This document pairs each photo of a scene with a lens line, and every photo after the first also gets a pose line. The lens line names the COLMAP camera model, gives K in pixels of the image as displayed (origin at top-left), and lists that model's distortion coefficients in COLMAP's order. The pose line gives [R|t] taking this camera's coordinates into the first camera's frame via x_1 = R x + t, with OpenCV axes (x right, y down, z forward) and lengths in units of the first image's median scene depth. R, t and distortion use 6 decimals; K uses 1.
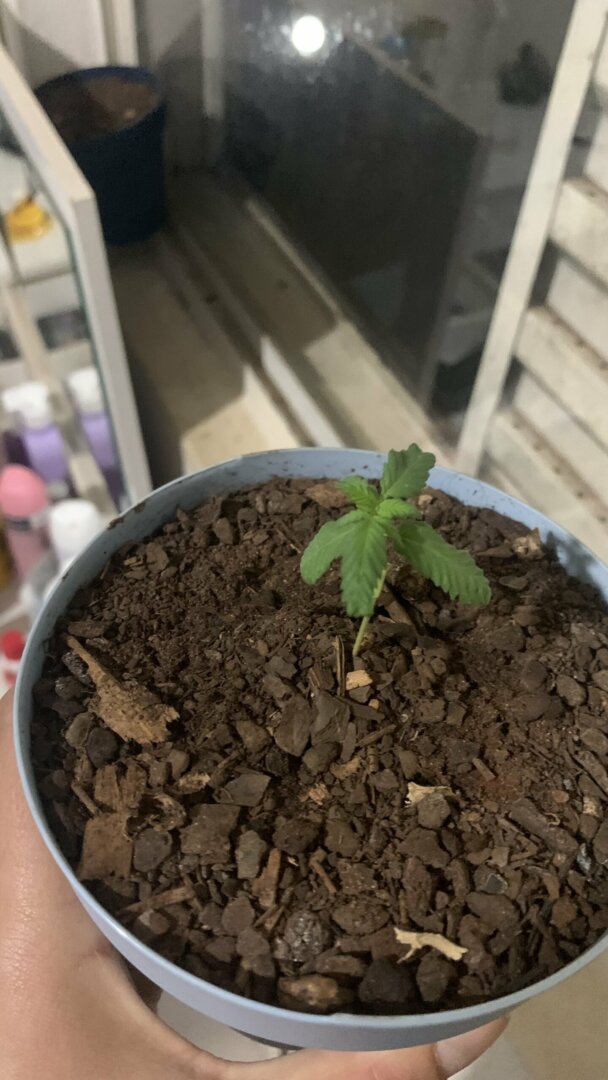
lens RADIAL K [[845.5, 0, 304.0], [0, 845.5, 540.0], [0, 0, 1]] dist [0.213129, -0.001594]
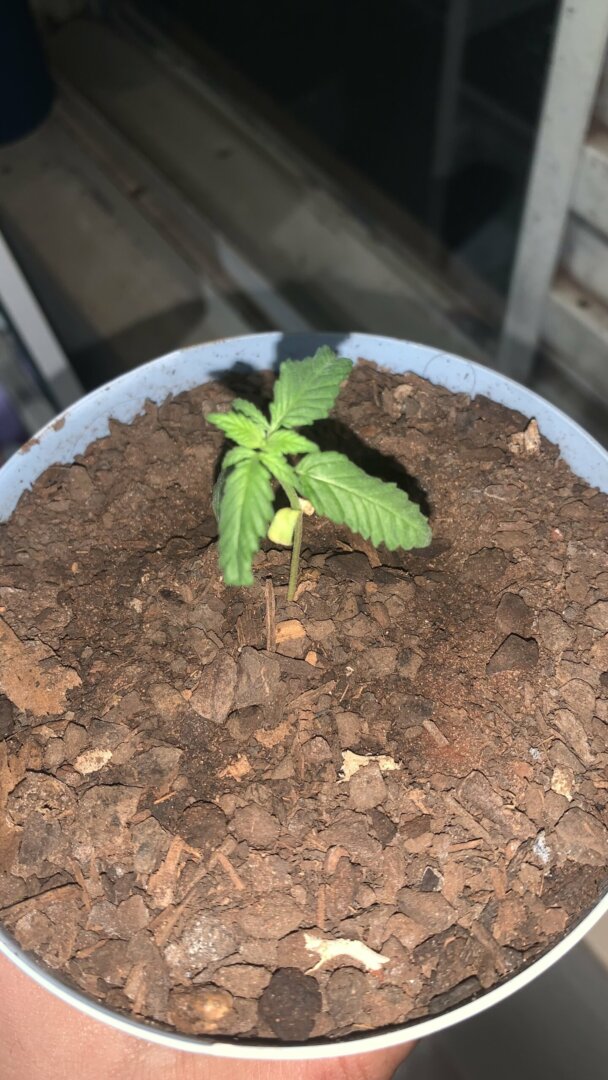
lens RADIAL K [[845.5, 0, 304.0], [0, 845.5, 540.0], [0, 0, 1]] dist [0.213129, -0.001594]
pose [[0.987218, -0.040515, -0.154137, 0.219090], [0.067918, 0.981880, 0.176913, -0.075697], [0.144177, -0.185121, 0.972082, 0.211440]]
